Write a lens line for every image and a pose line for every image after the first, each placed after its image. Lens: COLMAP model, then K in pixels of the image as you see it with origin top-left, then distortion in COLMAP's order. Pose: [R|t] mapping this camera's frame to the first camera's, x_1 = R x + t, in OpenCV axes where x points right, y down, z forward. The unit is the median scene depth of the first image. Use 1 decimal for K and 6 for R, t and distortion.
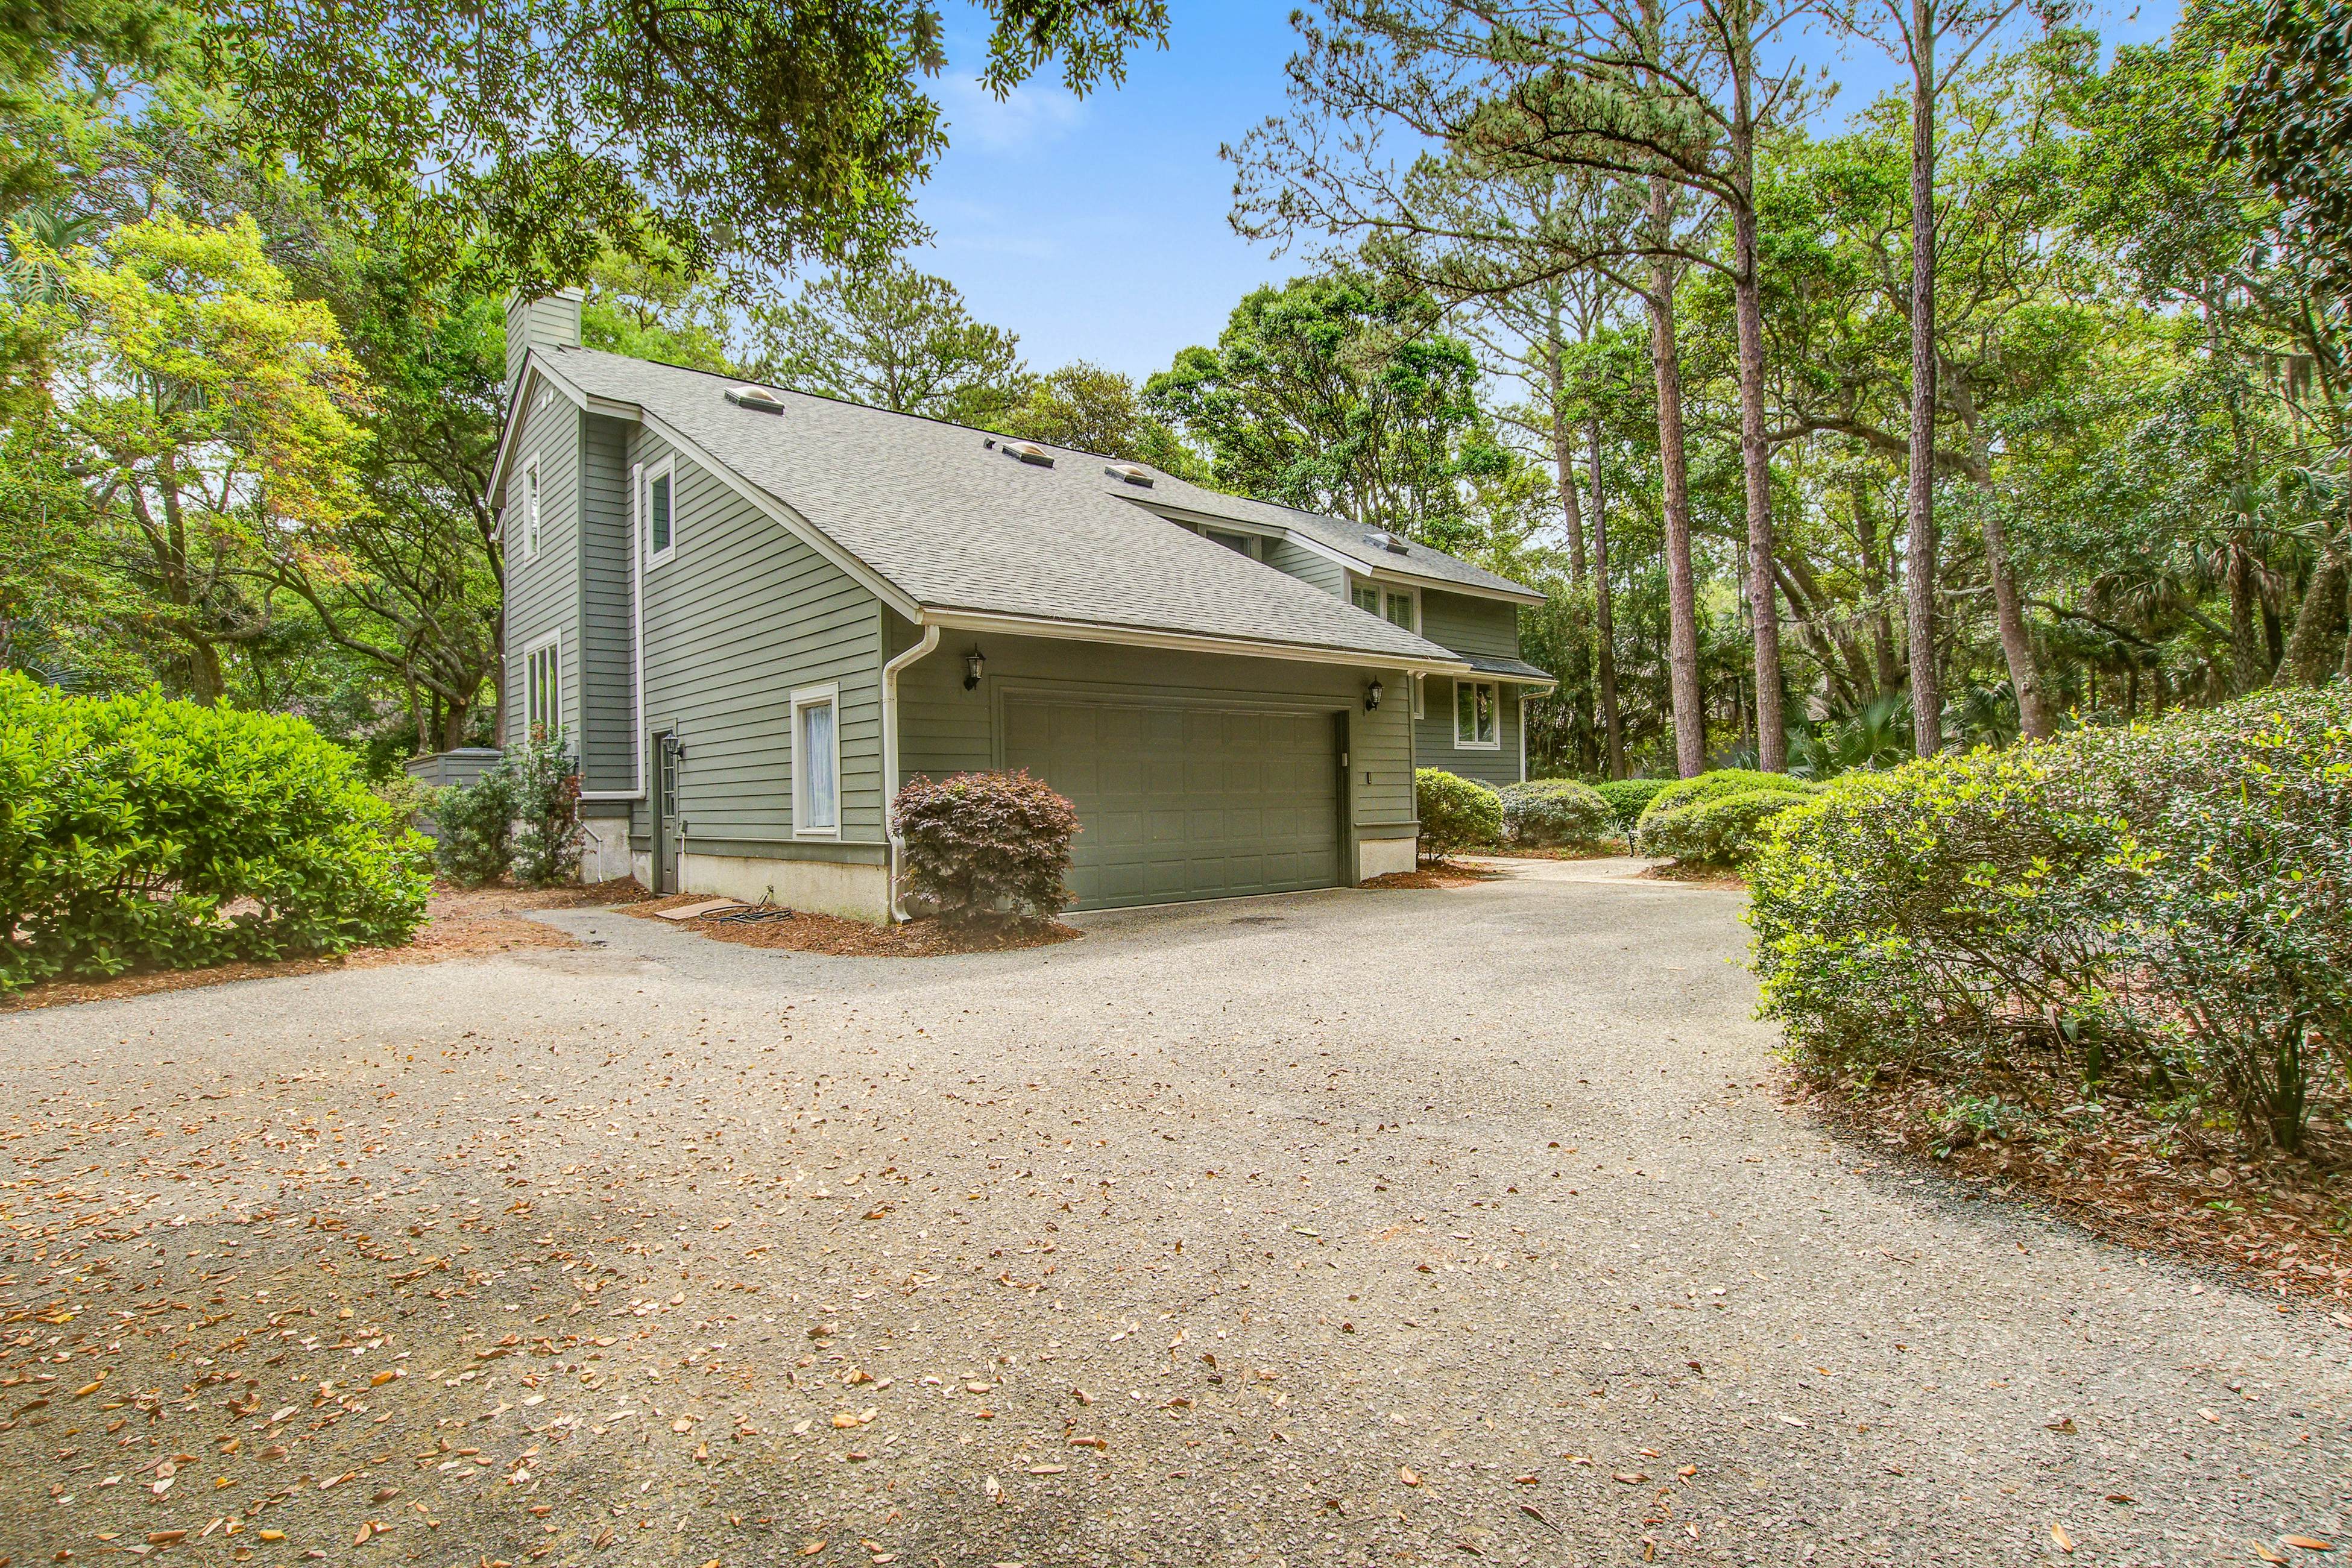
lens RADIAL K [[1067.0, 0, 1192.3], [0, 1067.0, 786.0], [0, 0, 1]] dist [-0.010162, 0.001604]
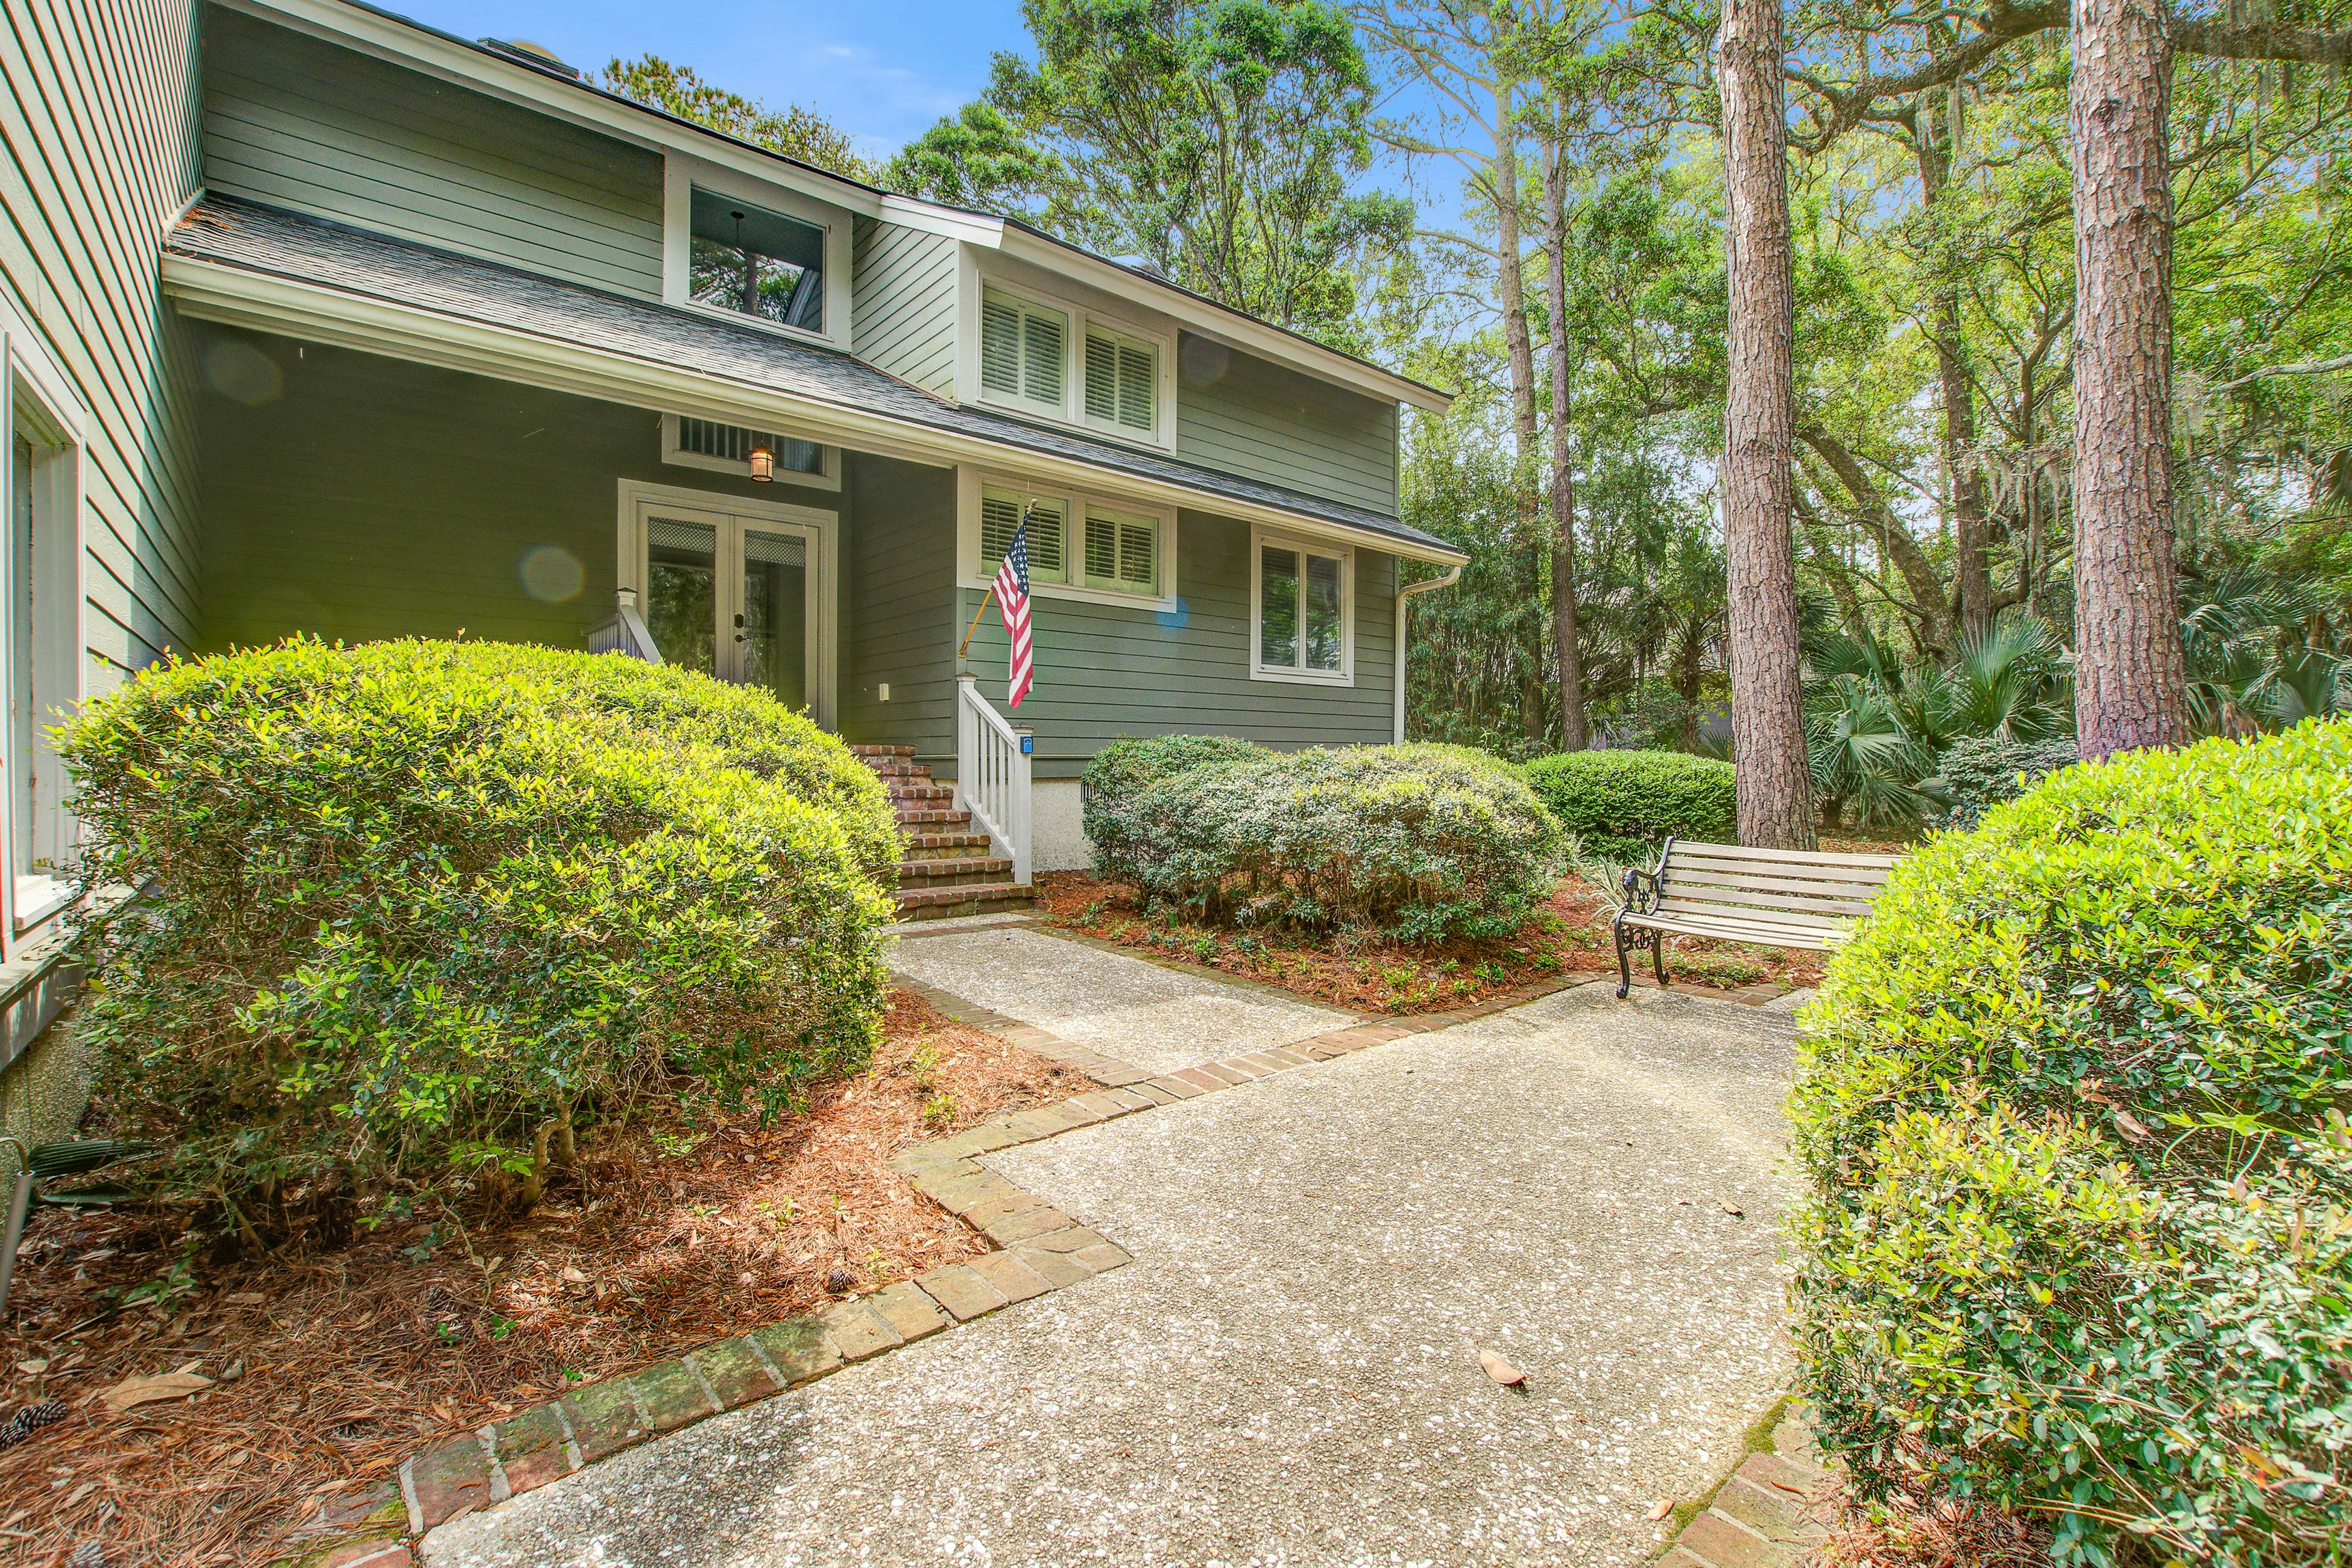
lens RADIAL K [[1067.0, 0, 1192.3], [0, 1067.0, 786.0], [0, 0, 1]] dist [-0.010162, 0.001604]
pose [[0.998784, 0.026230, 0.041732, 0.192632], [-0.027737, 0.998969, 0.035942, -0.002540], [-0.040746, -0.037056, 0.998482, 0.490744]]
